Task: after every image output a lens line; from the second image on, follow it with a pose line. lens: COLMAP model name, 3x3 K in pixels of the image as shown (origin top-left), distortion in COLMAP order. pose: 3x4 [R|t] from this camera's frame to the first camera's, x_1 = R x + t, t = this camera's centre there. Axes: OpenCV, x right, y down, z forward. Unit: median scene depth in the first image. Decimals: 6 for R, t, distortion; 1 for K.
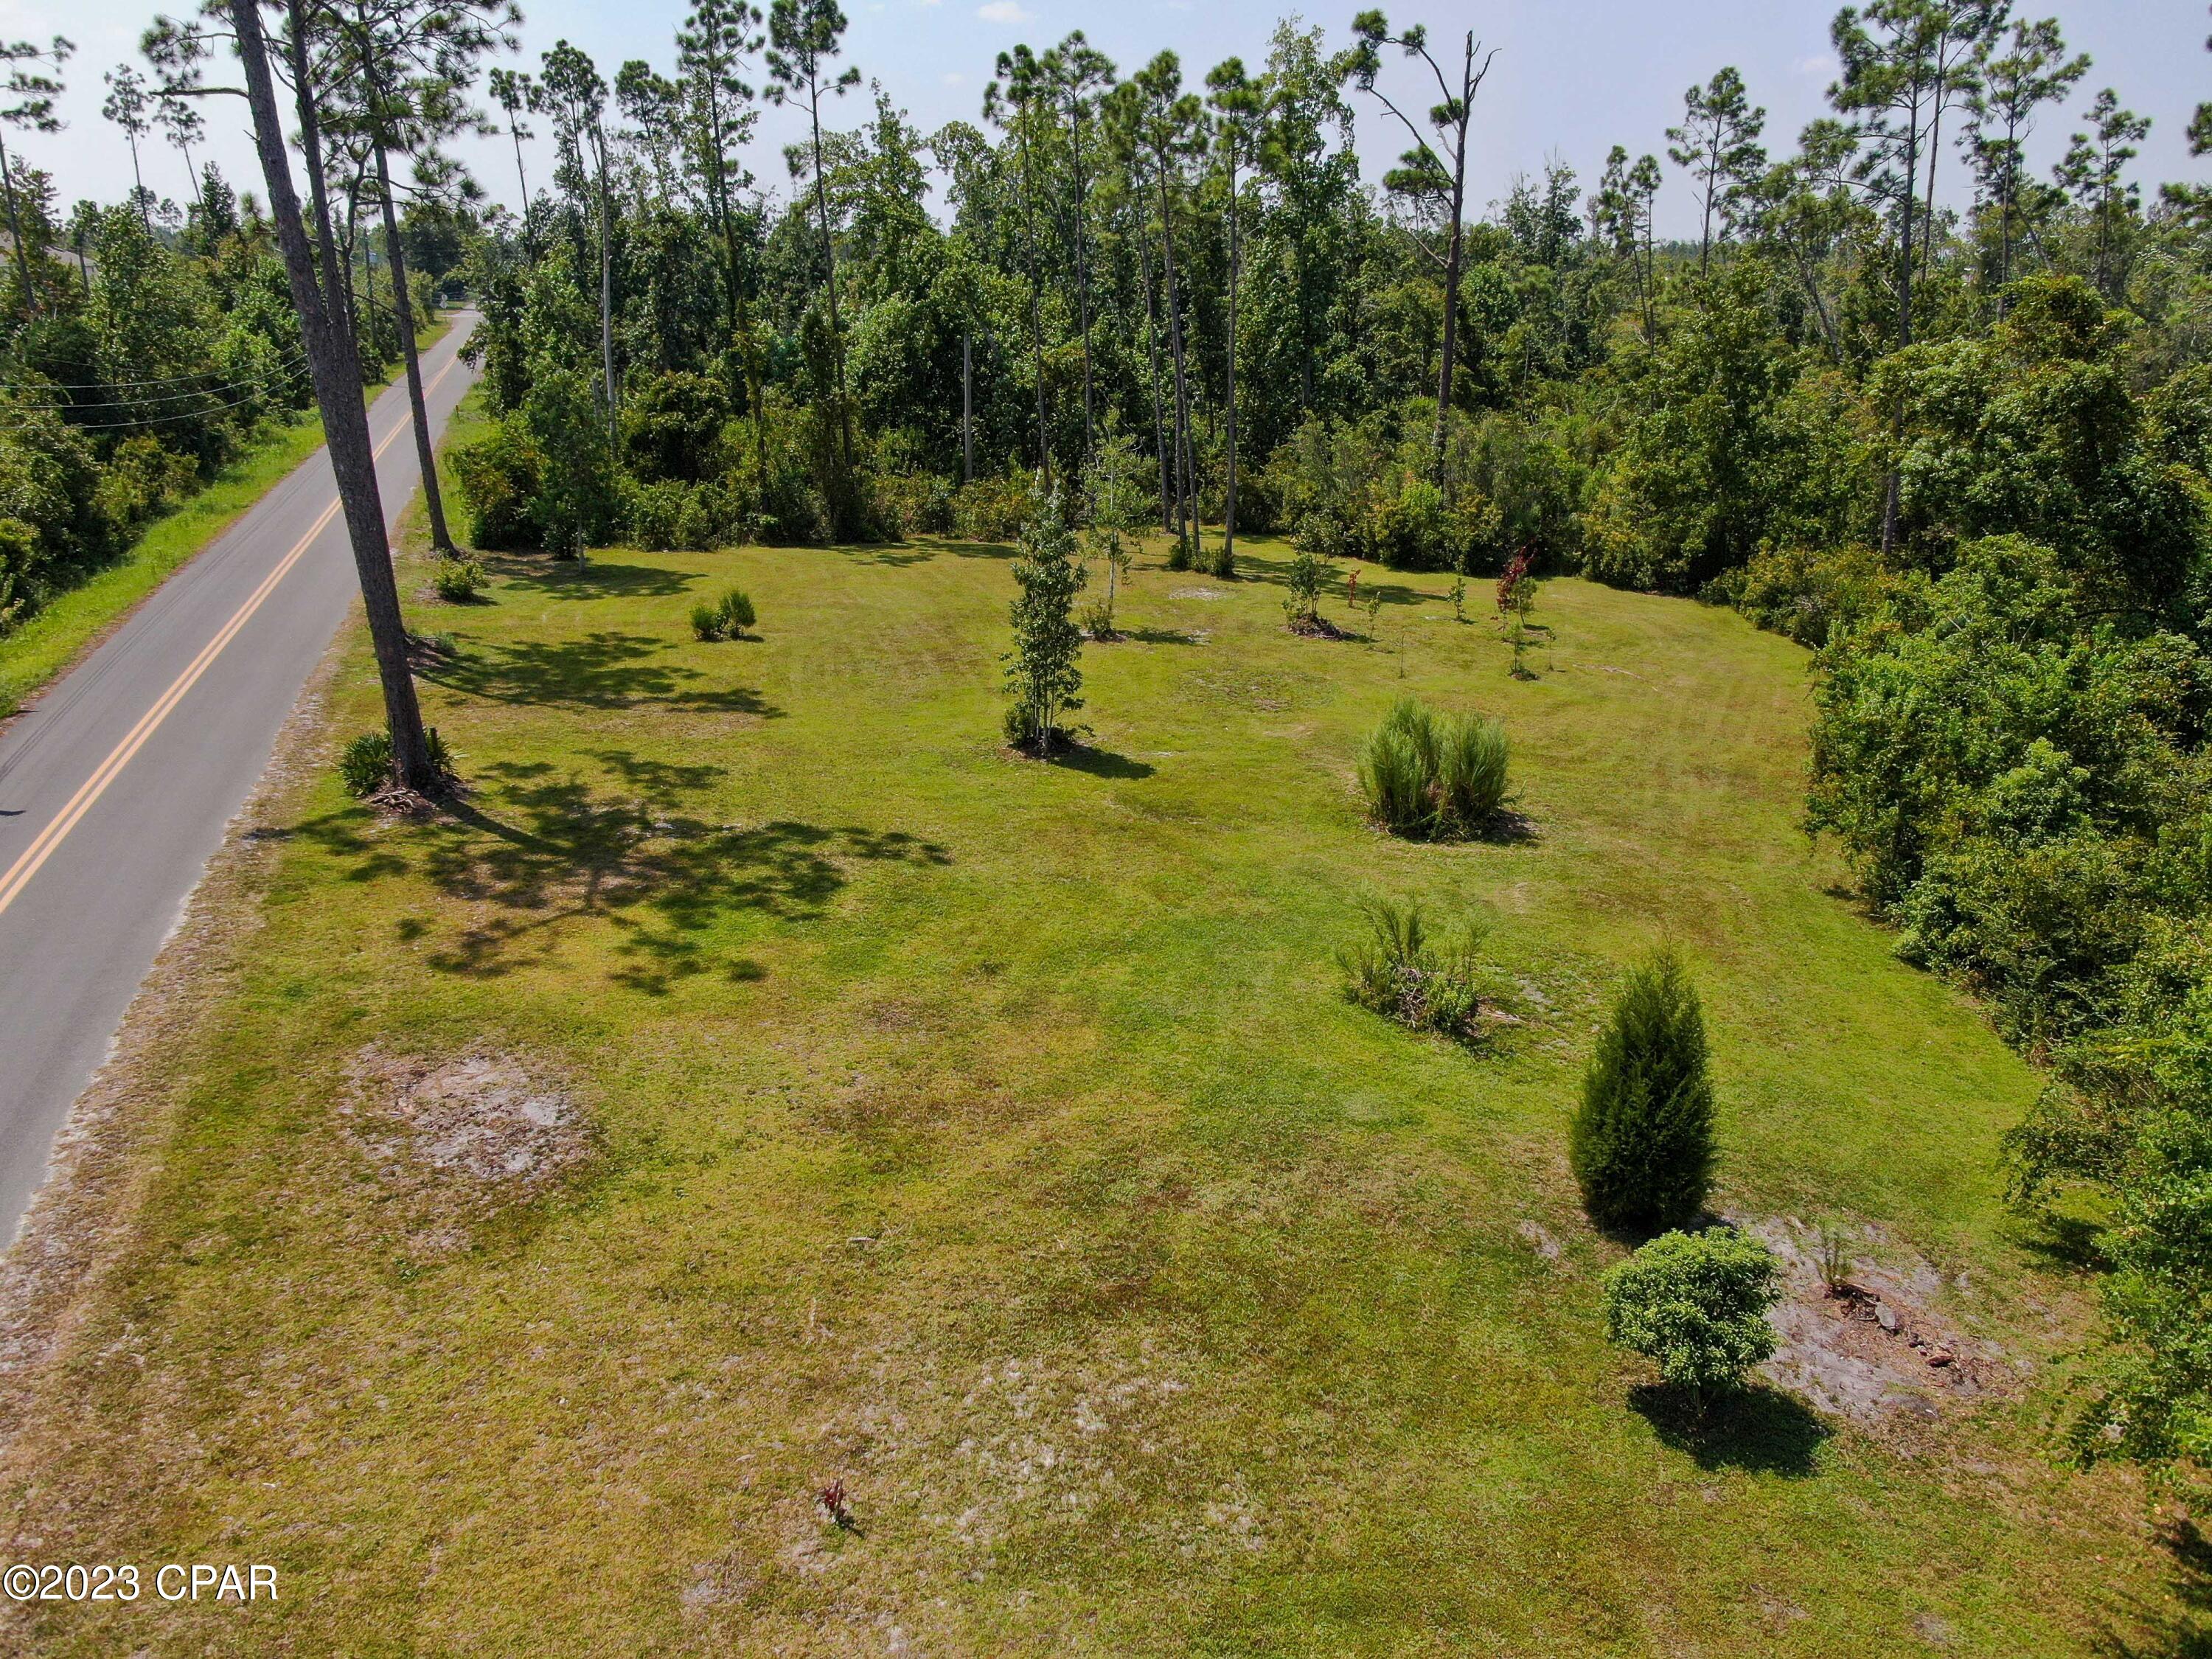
lens RADIAL K [[1582.3, 0, 1106.0], [0, 1582.3, 829.5], [0, 0, 1]] dist [-0.018209, 0.005168]
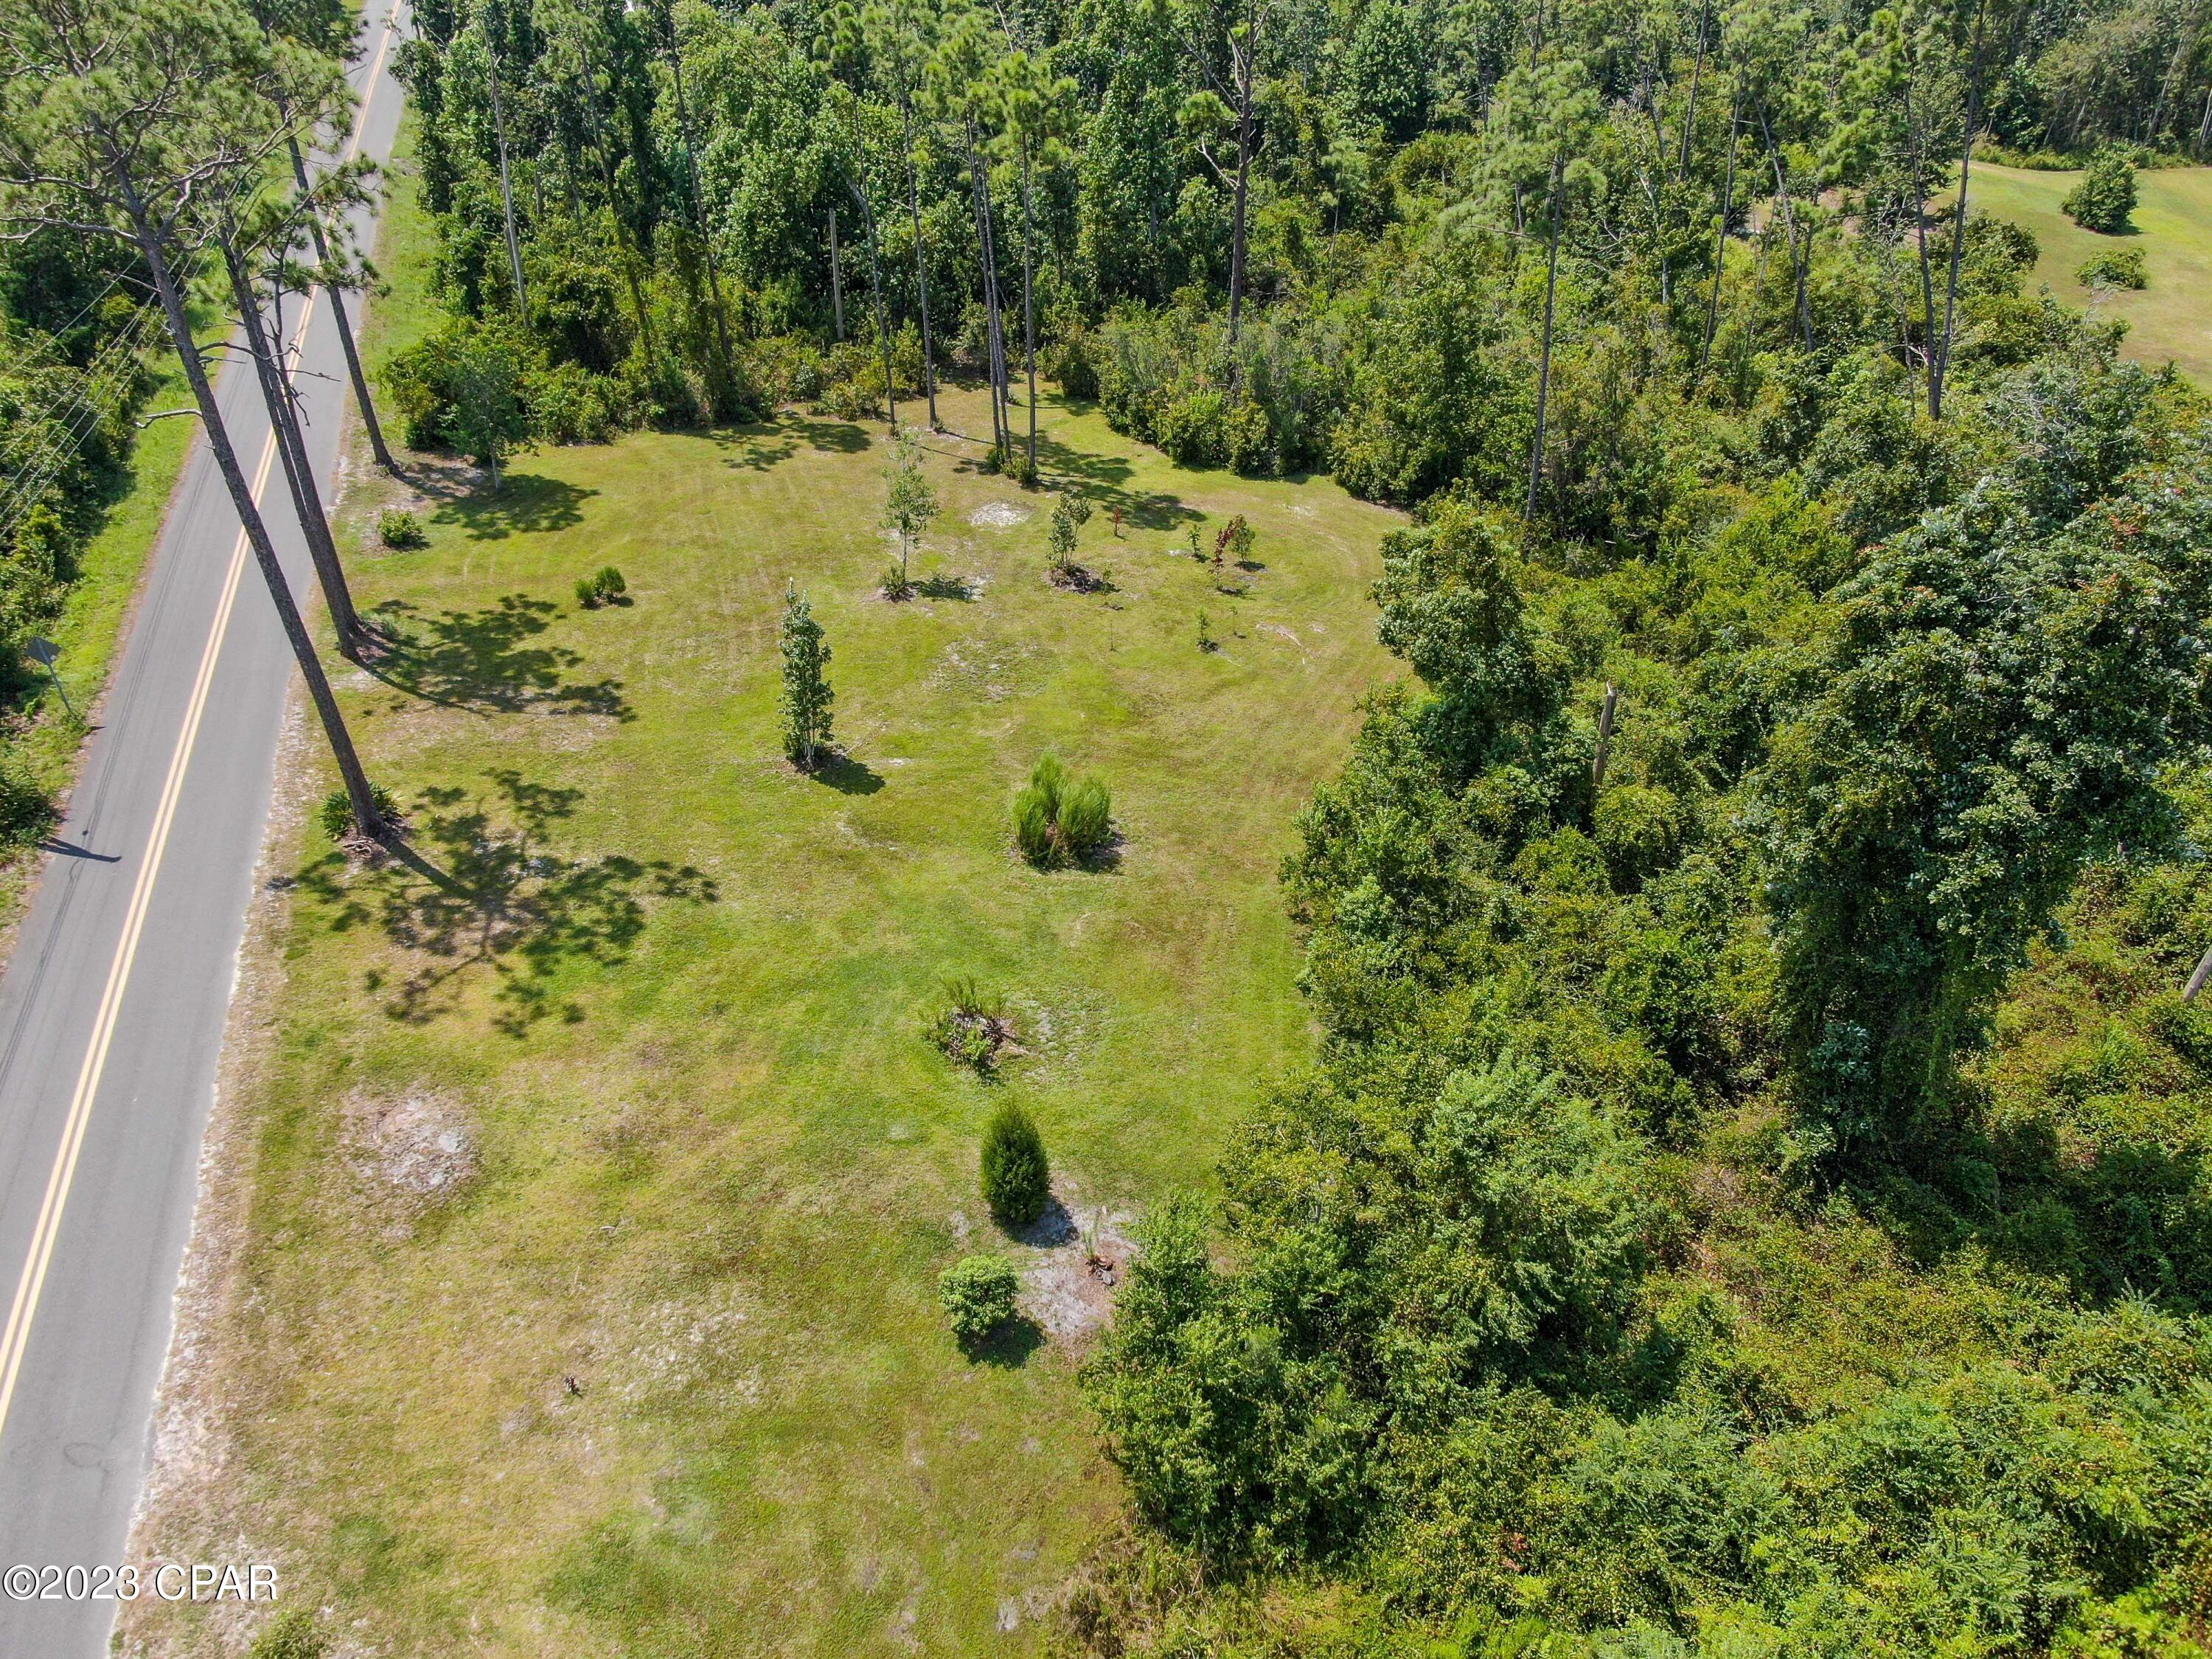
lens RADIAL K [[1582.3, 0, 1106.0], [0, 1582.3, 829.5], [0, 0, 1]] dist [-0.018209, 0.005168]
pose [[0.999885, 0.012045, -0.009161, 0.312354], [-0.009103, 0.962321, 0.271762, -0.495100], [0.012089, -0.271648, 0.962321, -0.498628]]
